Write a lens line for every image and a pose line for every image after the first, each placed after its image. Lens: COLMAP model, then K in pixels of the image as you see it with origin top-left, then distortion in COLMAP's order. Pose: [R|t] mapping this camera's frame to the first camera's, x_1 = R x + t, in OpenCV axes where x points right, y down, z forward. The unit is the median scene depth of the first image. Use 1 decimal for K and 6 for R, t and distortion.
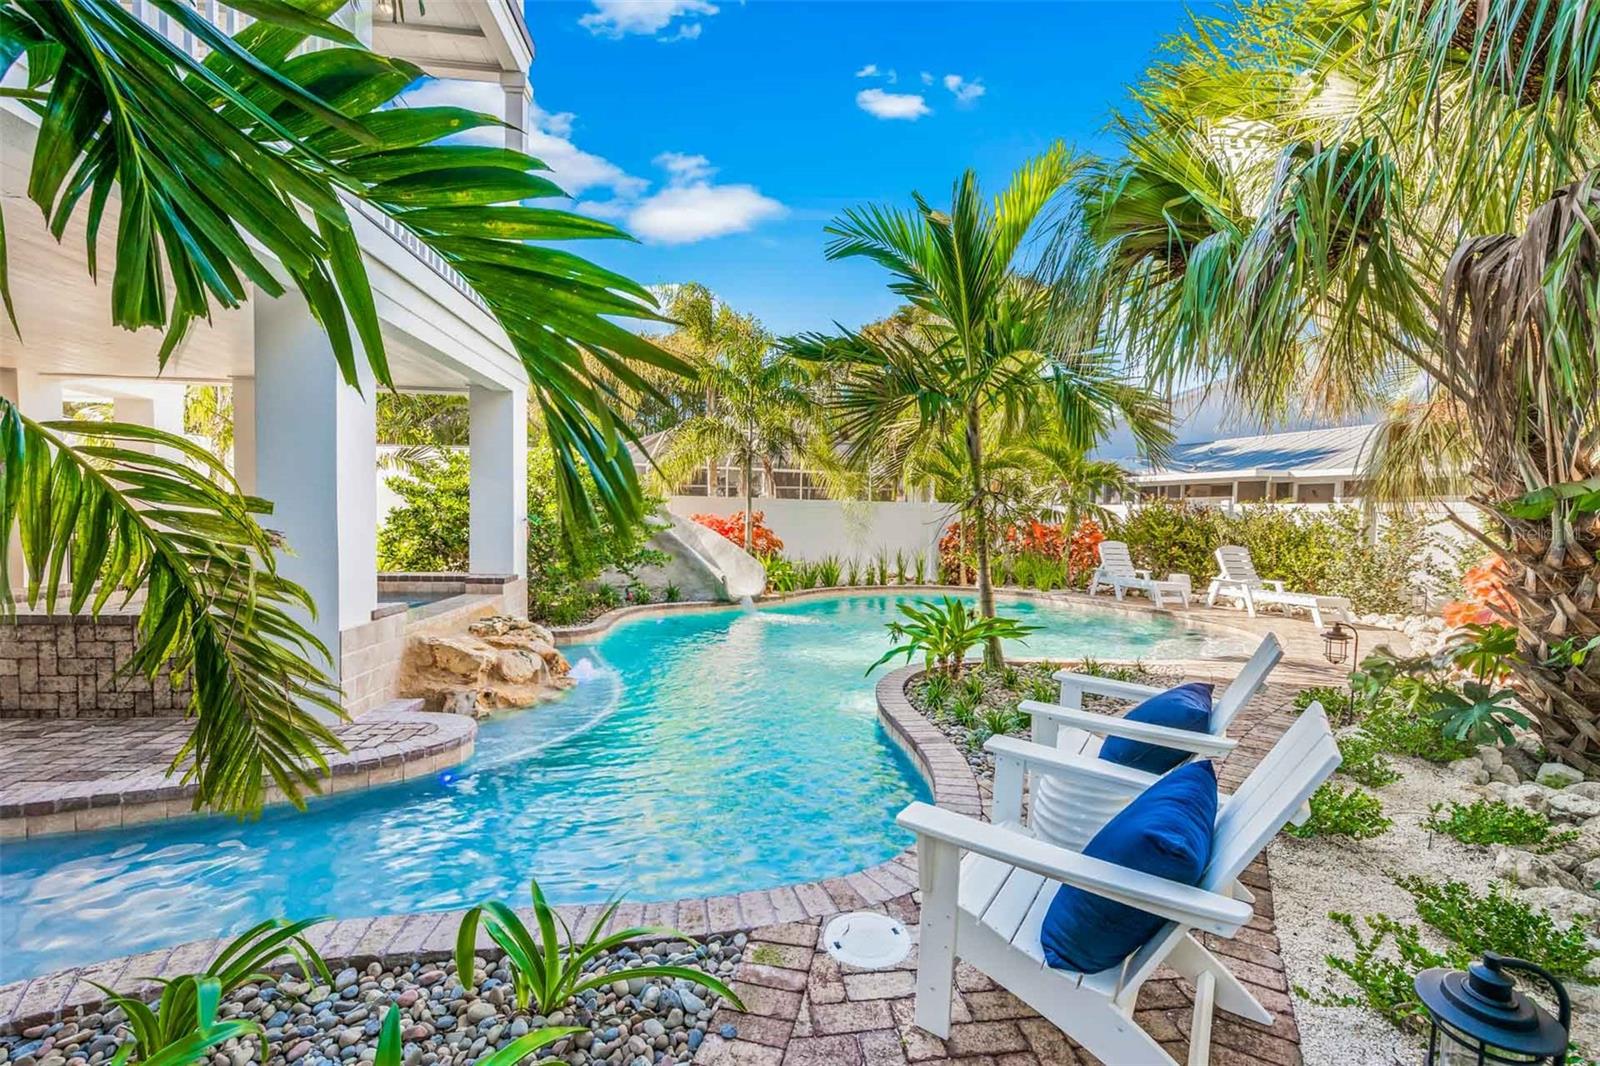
lens RADIAL K [[663.6, 0, 802.4], [0, 663.6, 527.9], [0, 0, 1]] dist [-0.004470, -0.000927]
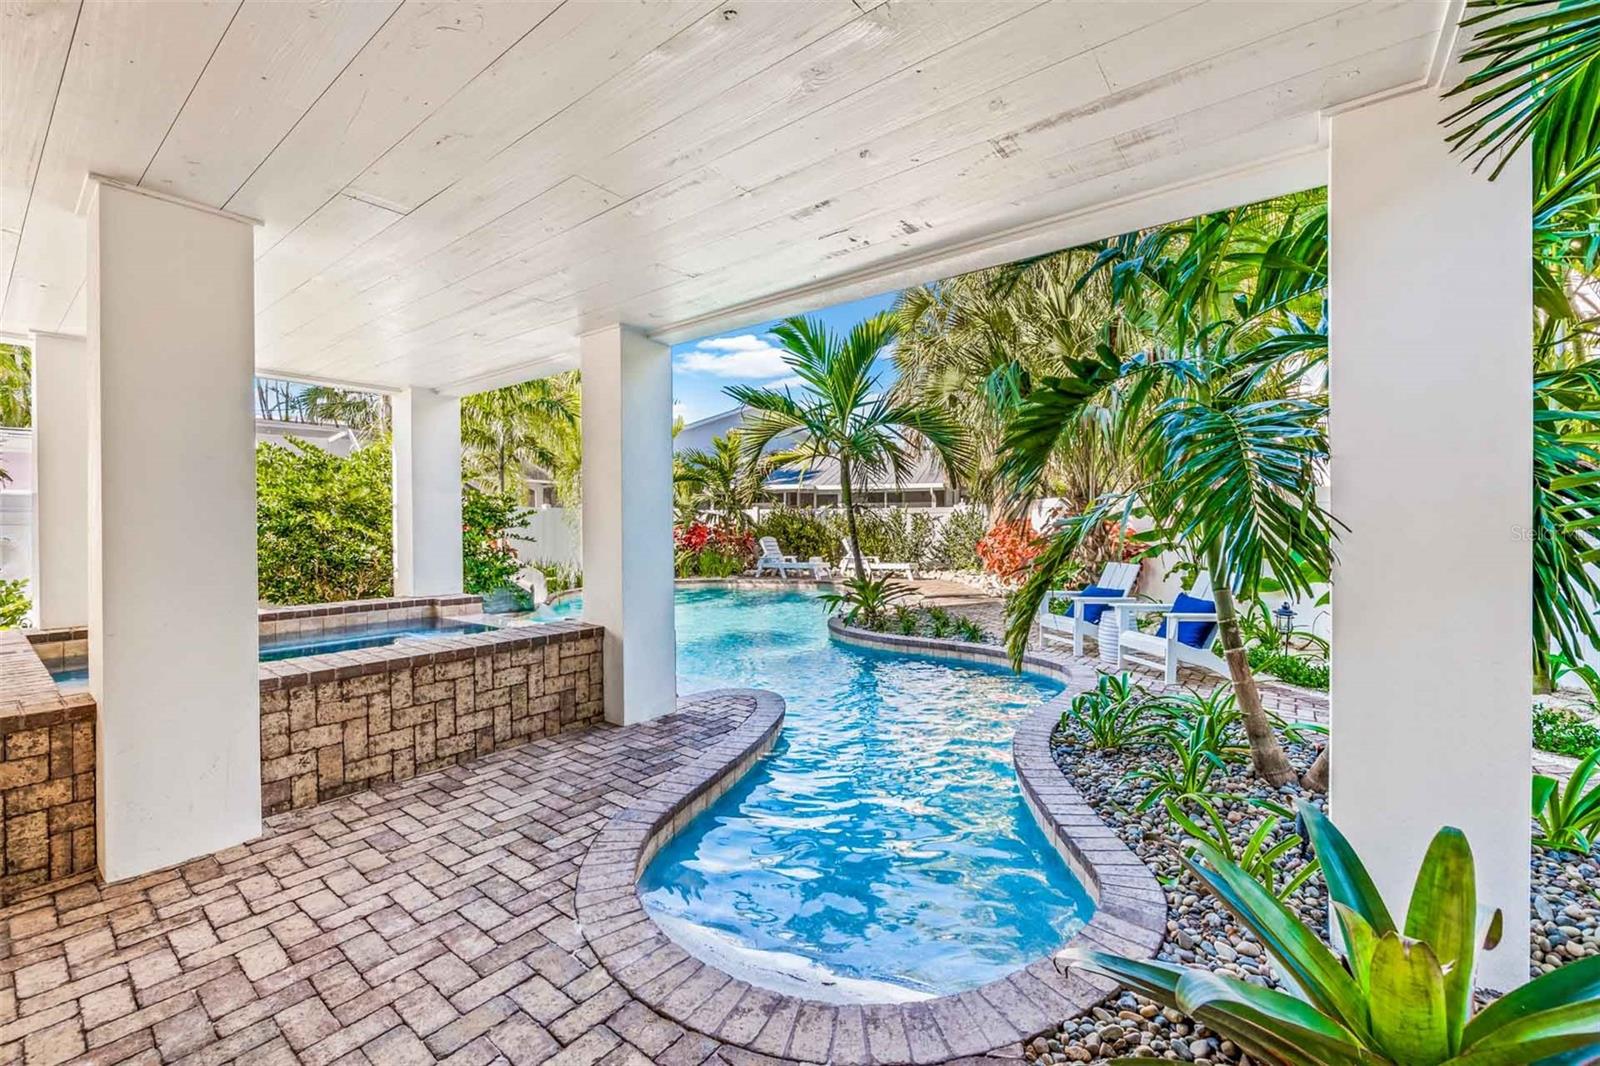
lens RADIAL K [[663.6, 0, 801.9], [0, 663.6, 524.8], [0, 0, 1]] dist [-0.004470, -0.000927]
pose [[0.687444, -0.024041, 0.725840, -1.370164], [0.027040, 0.999606, 0.007499, -0.032394], [-0.725734, 0.014471, 0.687823, 0.029831]]
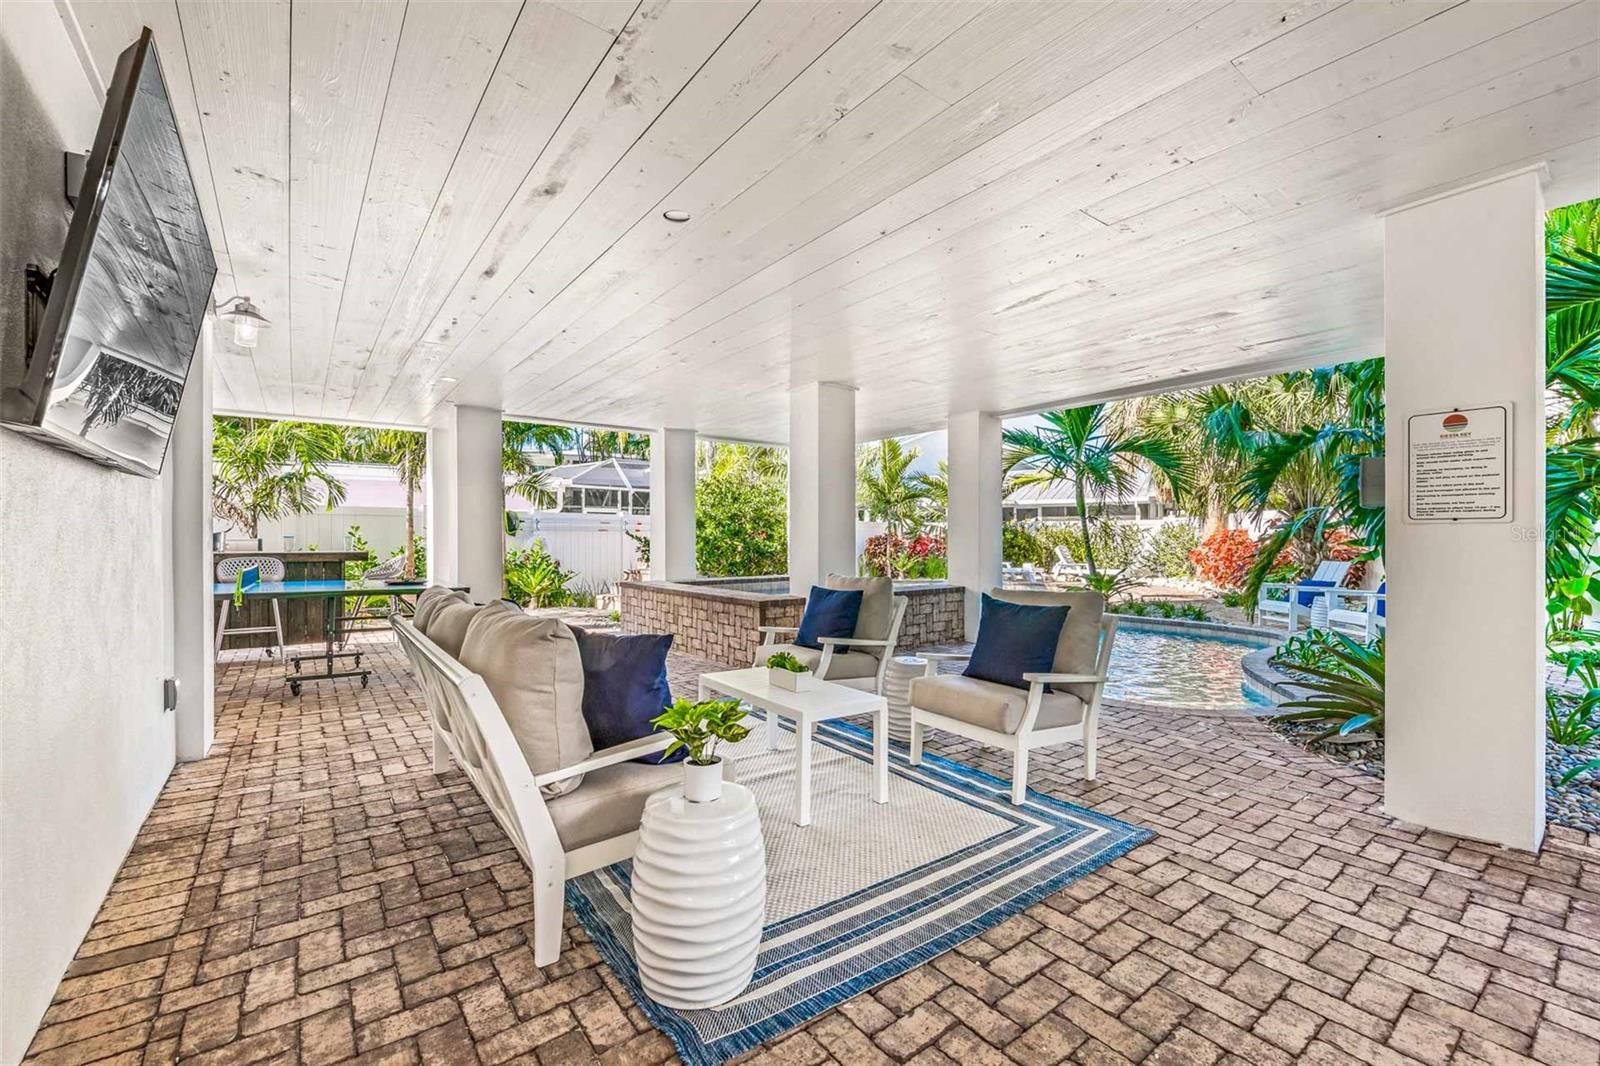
lens RADIAL K [[663.6, 0, 766.5], [0, 663.6, 542.4], [0, 0, 1]] dist [-0.004470, -0.000927]
pose [[0.866234, -0.021220, 0.499188, -2.194202], [0.022150, 0.999746, 0.004063, -0.011530], [-0.499147, 0.007537, 0.866484, -0.313828]]
